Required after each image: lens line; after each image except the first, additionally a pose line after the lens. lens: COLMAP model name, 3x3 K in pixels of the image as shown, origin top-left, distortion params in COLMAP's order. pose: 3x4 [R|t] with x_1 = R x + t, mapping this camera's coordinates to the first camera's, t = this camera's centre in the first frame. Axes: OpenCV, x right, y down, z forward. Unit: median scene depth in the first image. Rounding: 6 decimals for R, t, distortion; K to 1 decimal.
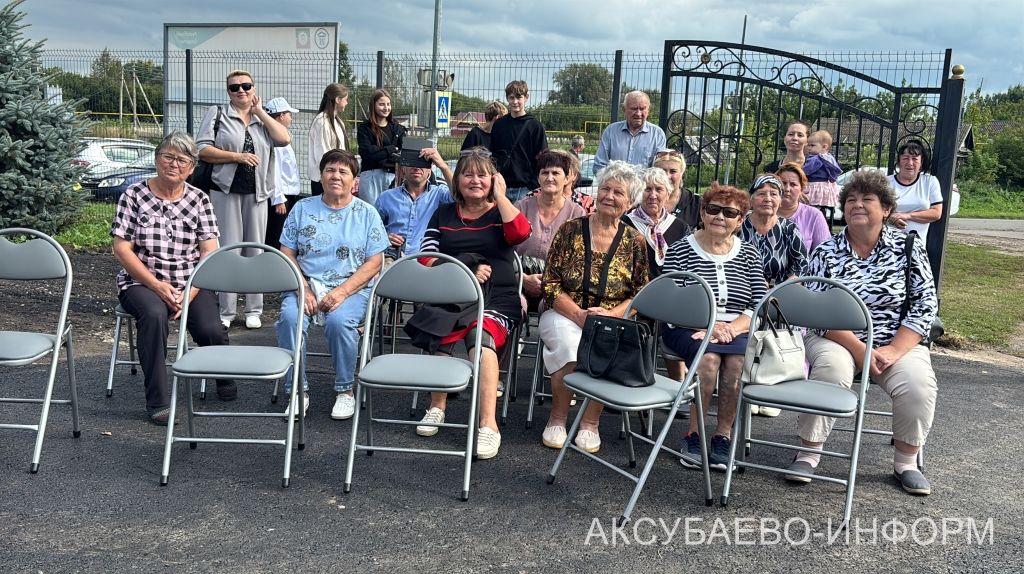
lens RADIAL K [[966.6, 0, 505.9], [0, 966.6, 290.7], [0, 0, 1]] dist [0.013298, 0.000000]
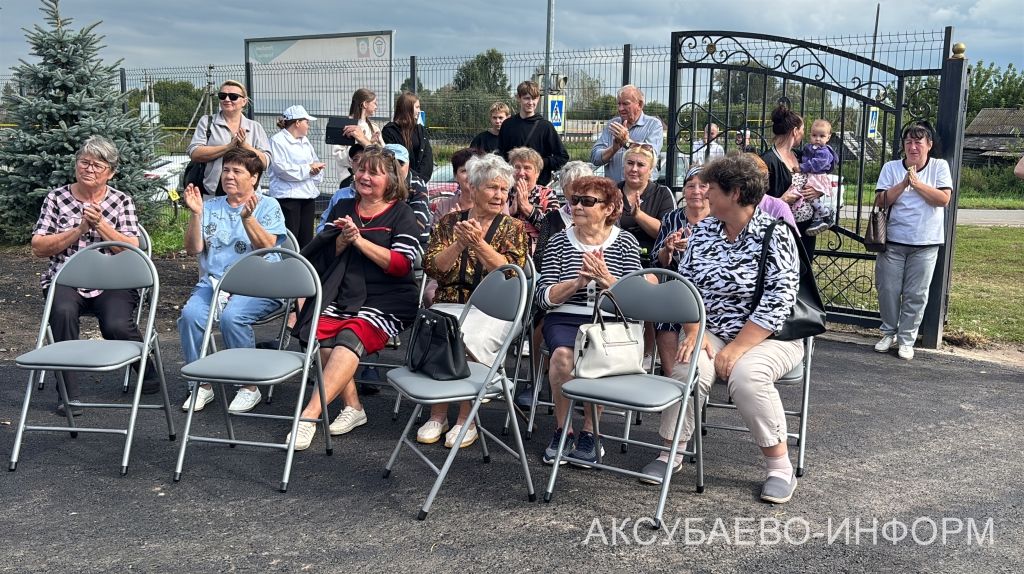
lens RADIAL K [[966.6, 0, 571.8], [0, 966.6, 295.5], [0, 0, 1]] dist [0.013298, 0.000000]
pose [[0.989510, -0.007173, -0.144288, 0.317763], [0.006912, 0.999973, -0.002308, 0.013034], [0.144301, 0.001287, 0.989533, 0.032121]]
